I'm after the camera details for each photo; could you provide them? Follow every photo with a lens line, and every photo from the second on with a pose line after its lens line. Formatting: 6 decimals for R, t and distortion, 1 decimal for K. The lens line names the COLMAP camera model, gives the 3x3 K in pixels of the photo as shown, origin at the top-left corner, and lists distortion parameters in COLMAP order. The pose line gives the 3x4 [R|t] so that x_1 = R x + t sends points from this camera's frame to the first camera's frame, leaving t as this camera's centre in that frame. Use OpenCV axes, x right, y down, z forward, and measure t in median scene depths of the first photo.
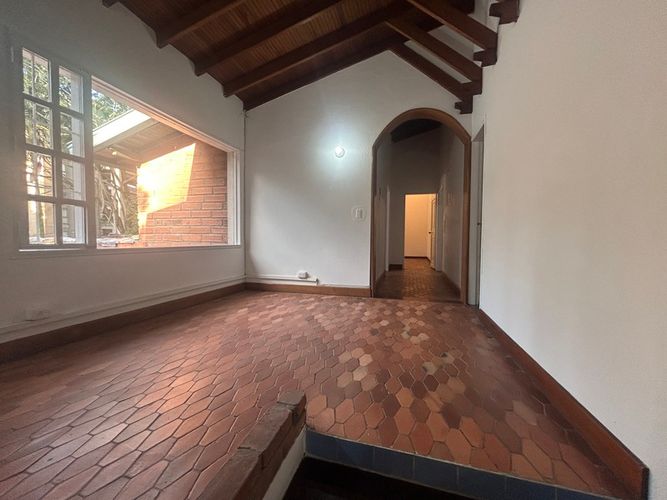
lens RADIAL K [[269.3, 0, 330.5], [0, 269.3, 249.7], [0, 0, 1]] dist [0.002132, 0.000106]
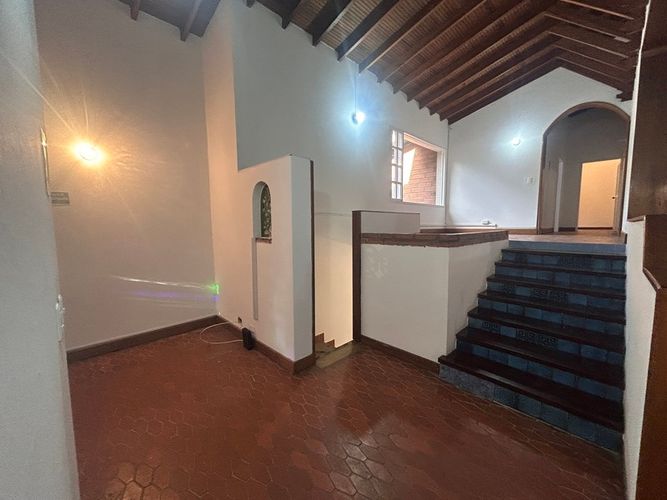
lens RADIAL K [[267.2, 0, 333.5], [0, 267.2, 250.0], [0, 0, 1]] dist [-0.001609, -0.000002]
pose [[0.871164, 0.032589, -0.489909, -0.105457], [-0.006321, 0.998456, 0.055179, 0.173668], [0.490951, -0.044973, 0.870026, -0.837560]]
